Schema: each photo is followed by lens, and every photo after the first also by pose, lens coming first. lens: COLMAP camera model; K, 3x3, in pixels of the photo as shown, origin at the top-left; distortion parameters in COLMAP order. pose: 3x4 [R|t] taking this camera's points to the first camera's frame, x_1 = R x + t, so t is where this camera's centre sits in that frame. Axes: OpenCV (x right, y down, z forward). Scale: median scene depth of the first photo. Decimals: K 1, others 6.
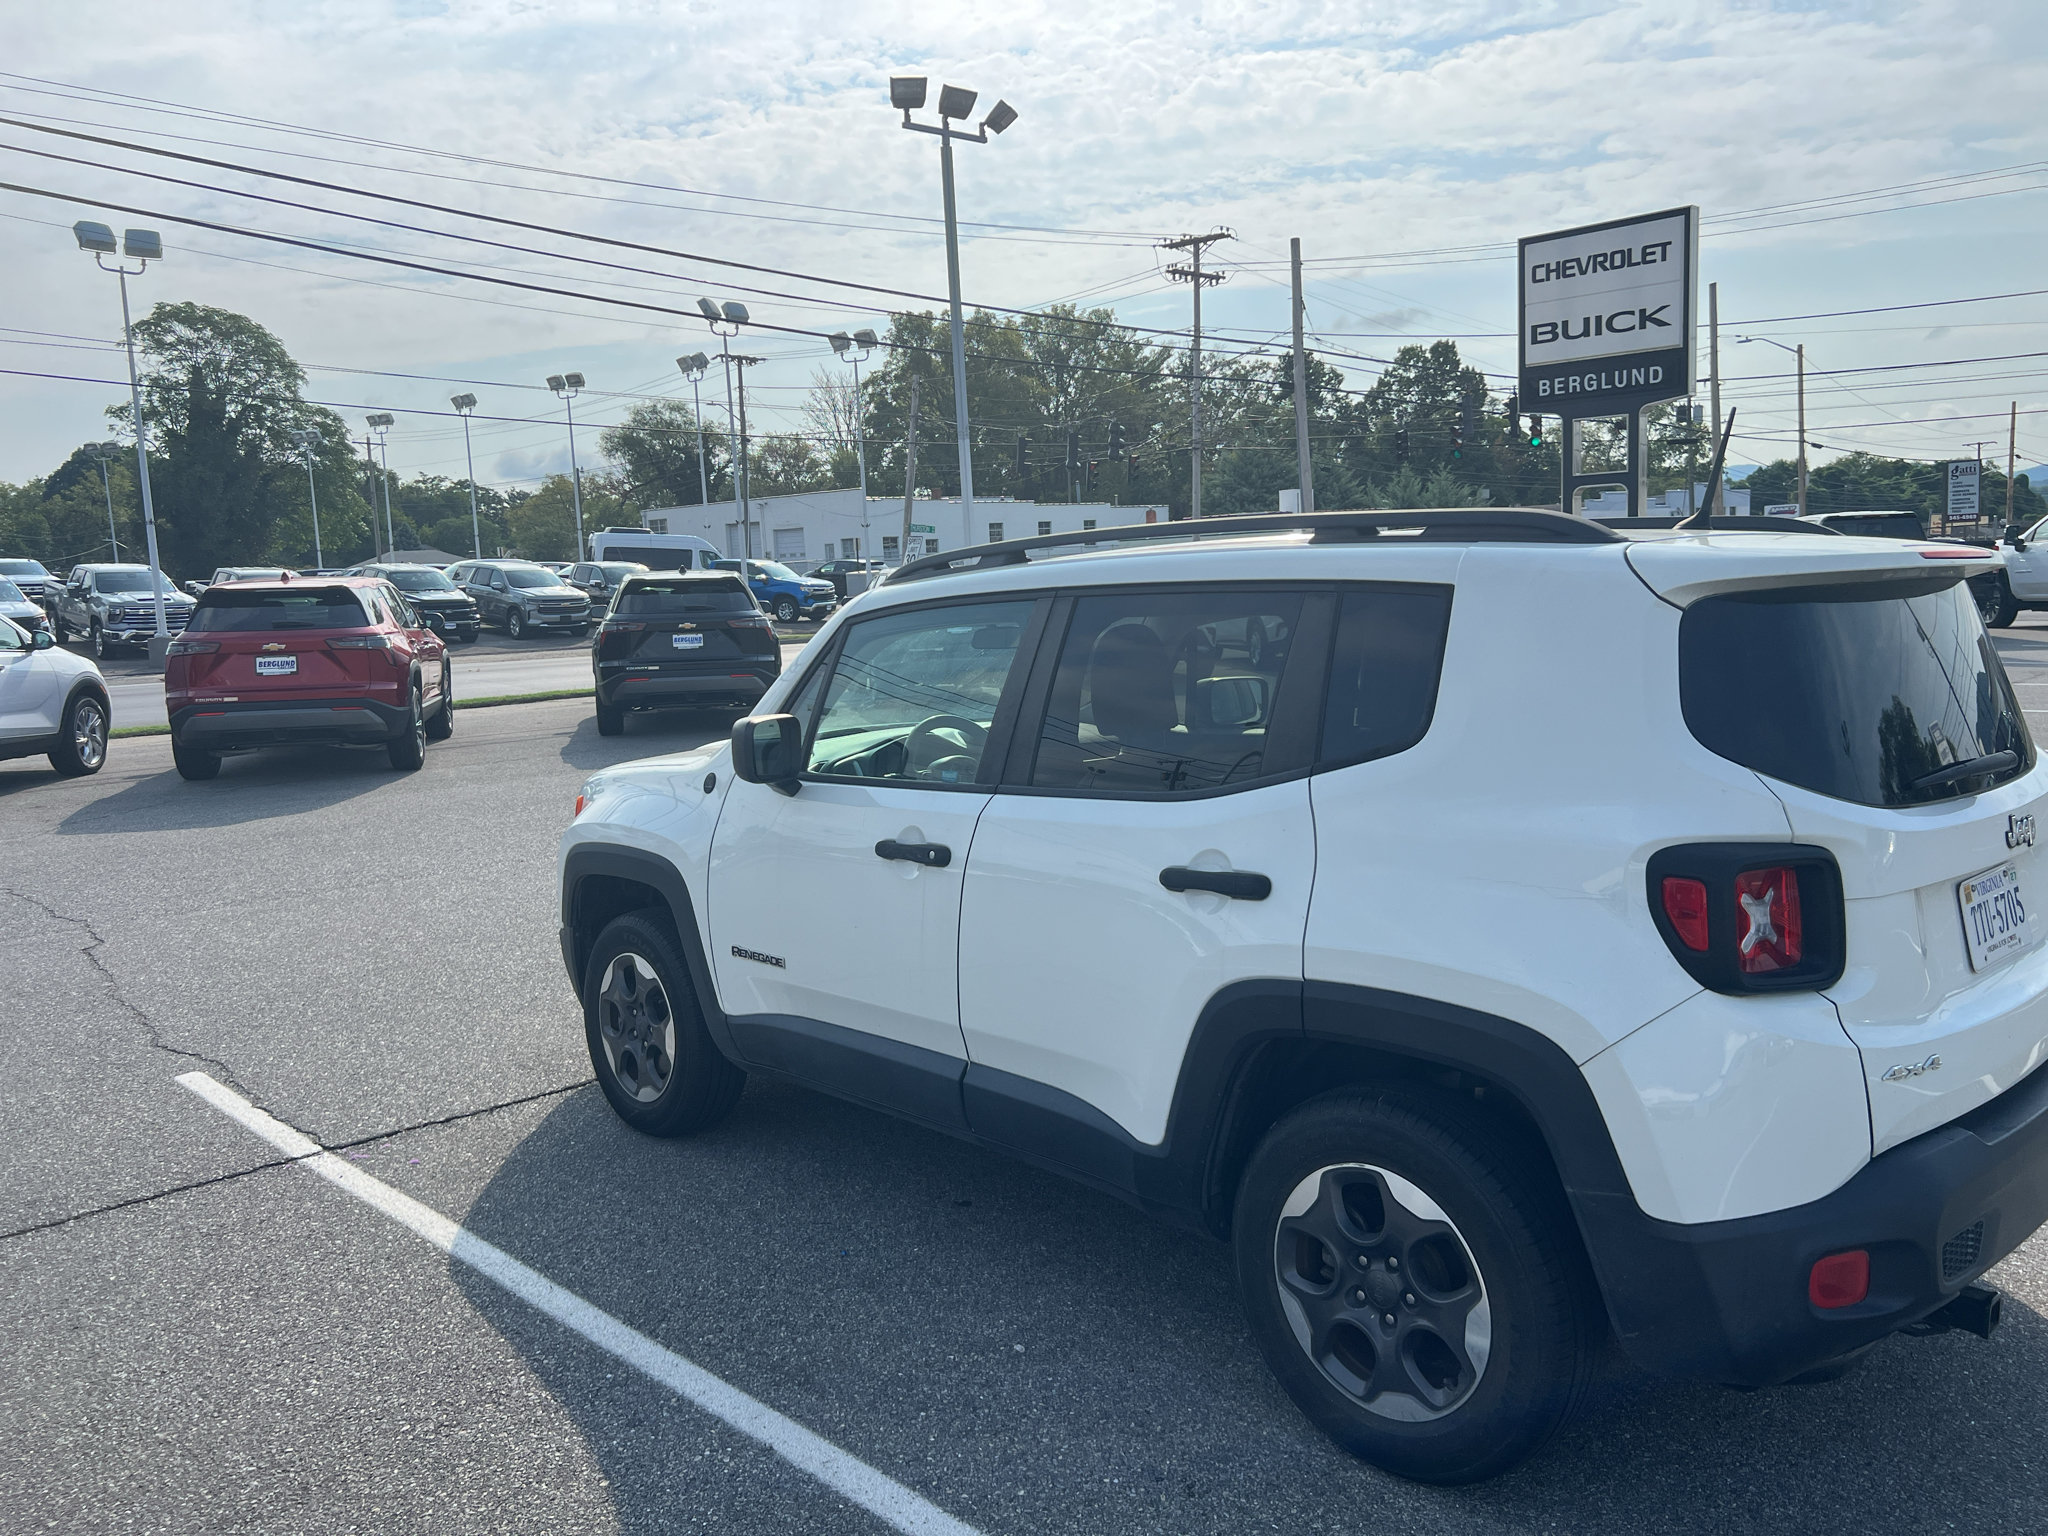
lens RADIAL K [[1543.5, 0, 1039.4], [0, 1543.5, 743.4], [0, 0, 1]] dist [0.063429, -0.070519]
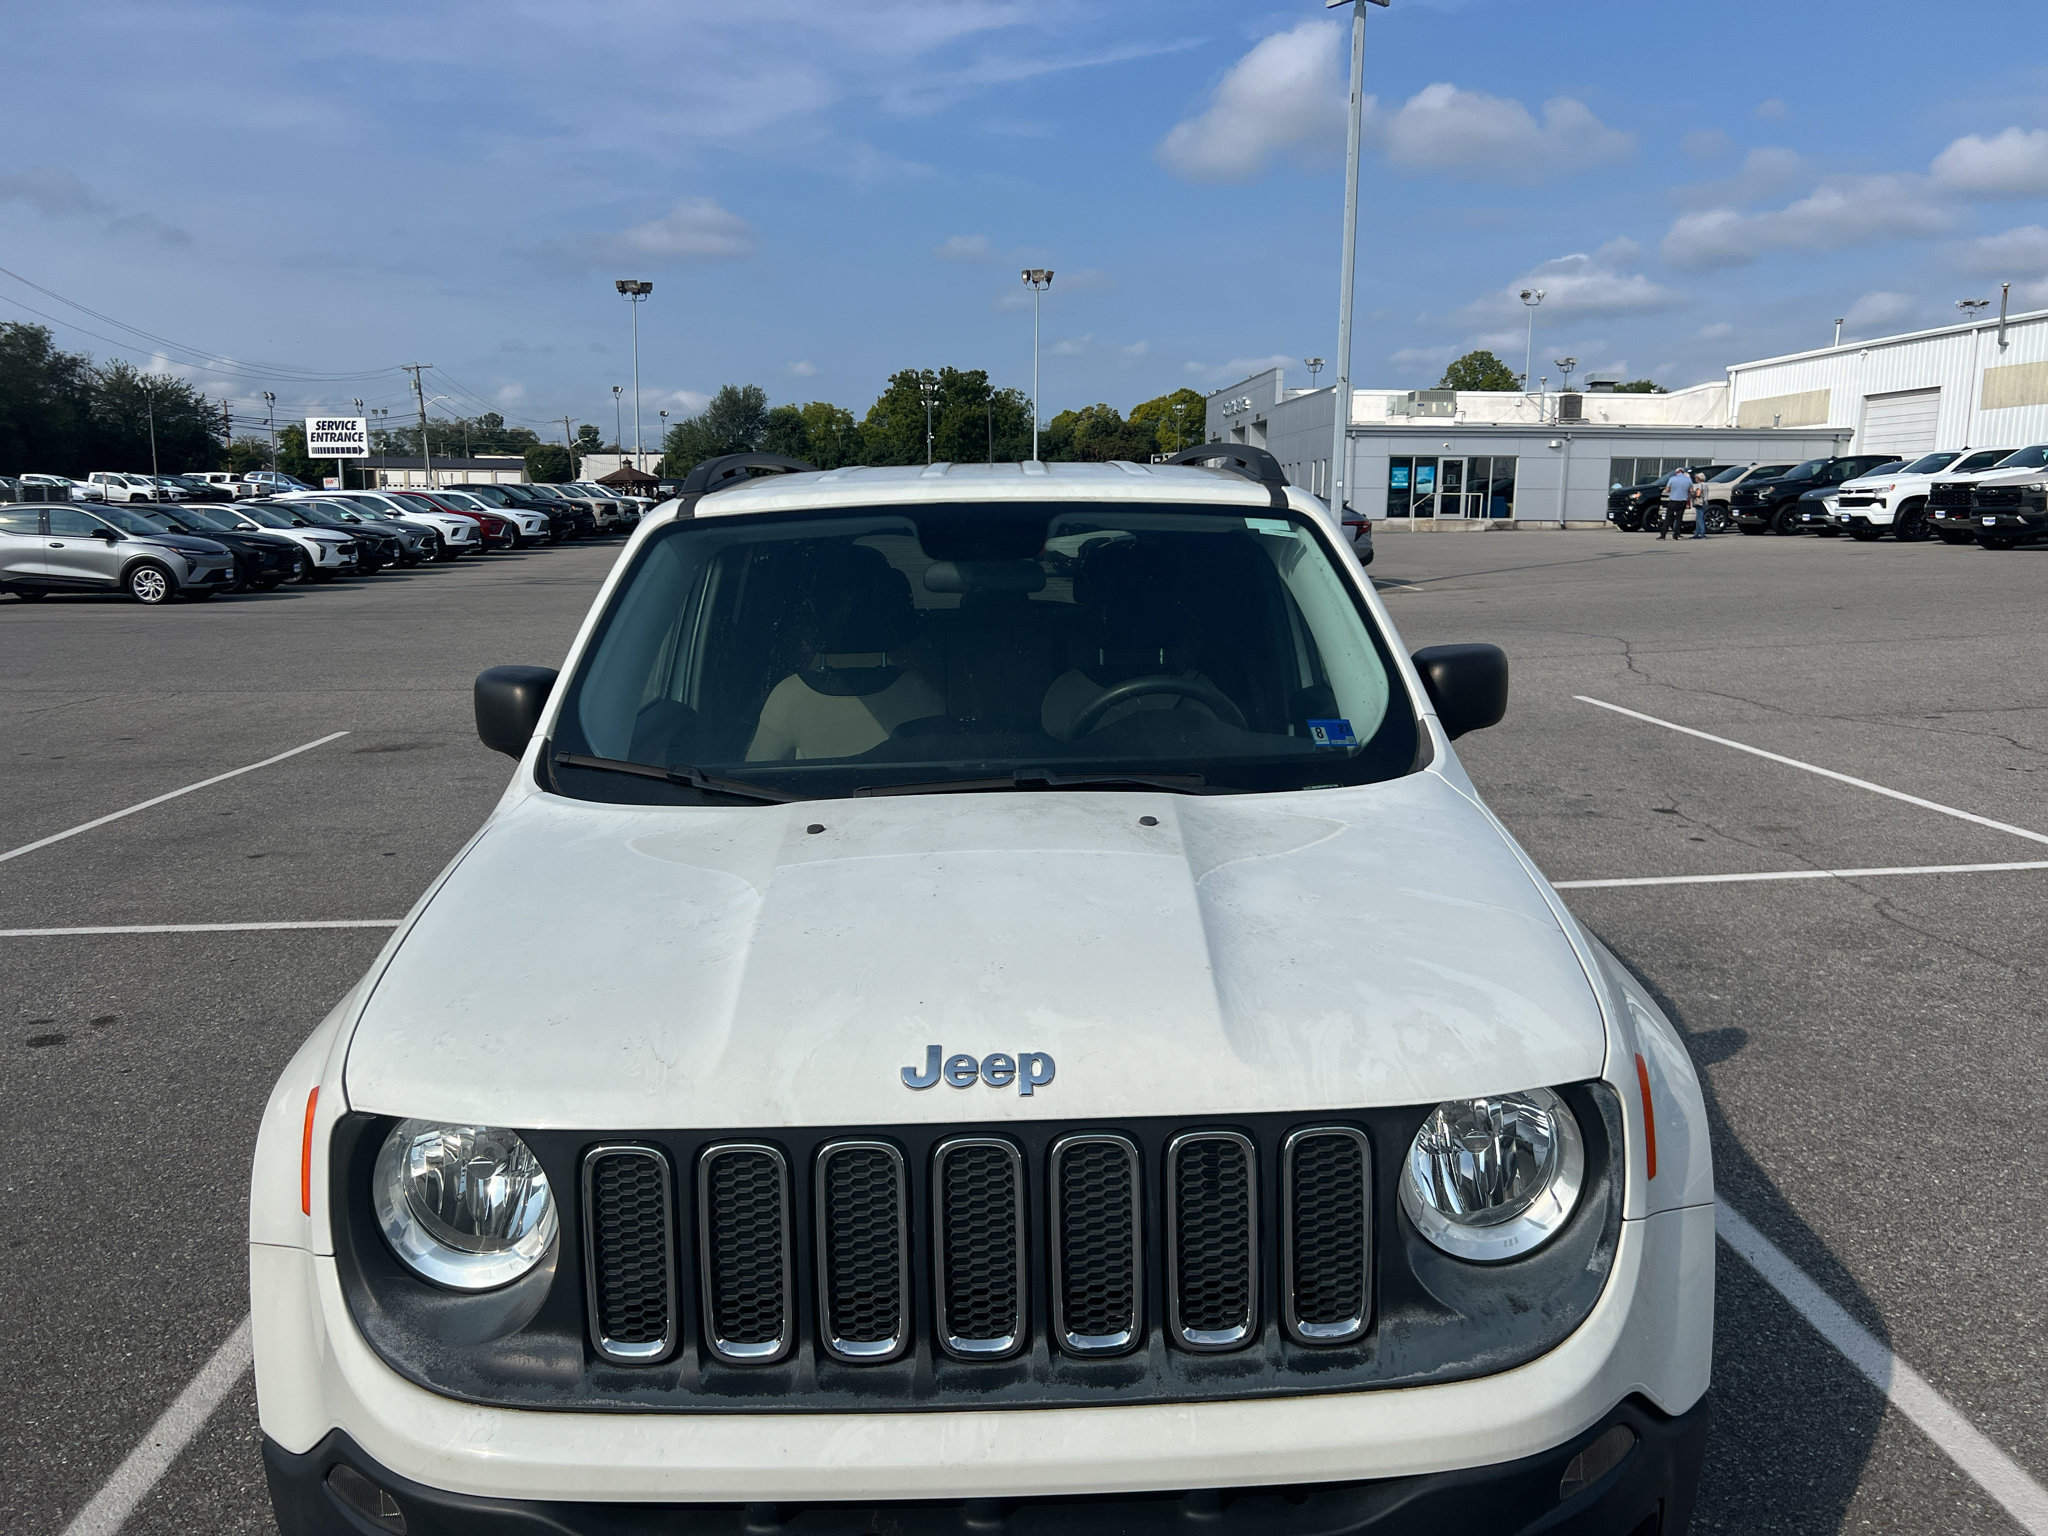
lens RADIAL K [[1522.9, 0, 1024.0], [0, 1522.9, 768.0], [0, 0, 1]] dist [0.054249, -0.057153]
pose [[-0.731301, -0.075619, 0.677850, -0.071025], [0.103224, 0.970117, 0.219586, -0.019718], [-0.674198, 0.230554, -0.701642, 0.222885]]
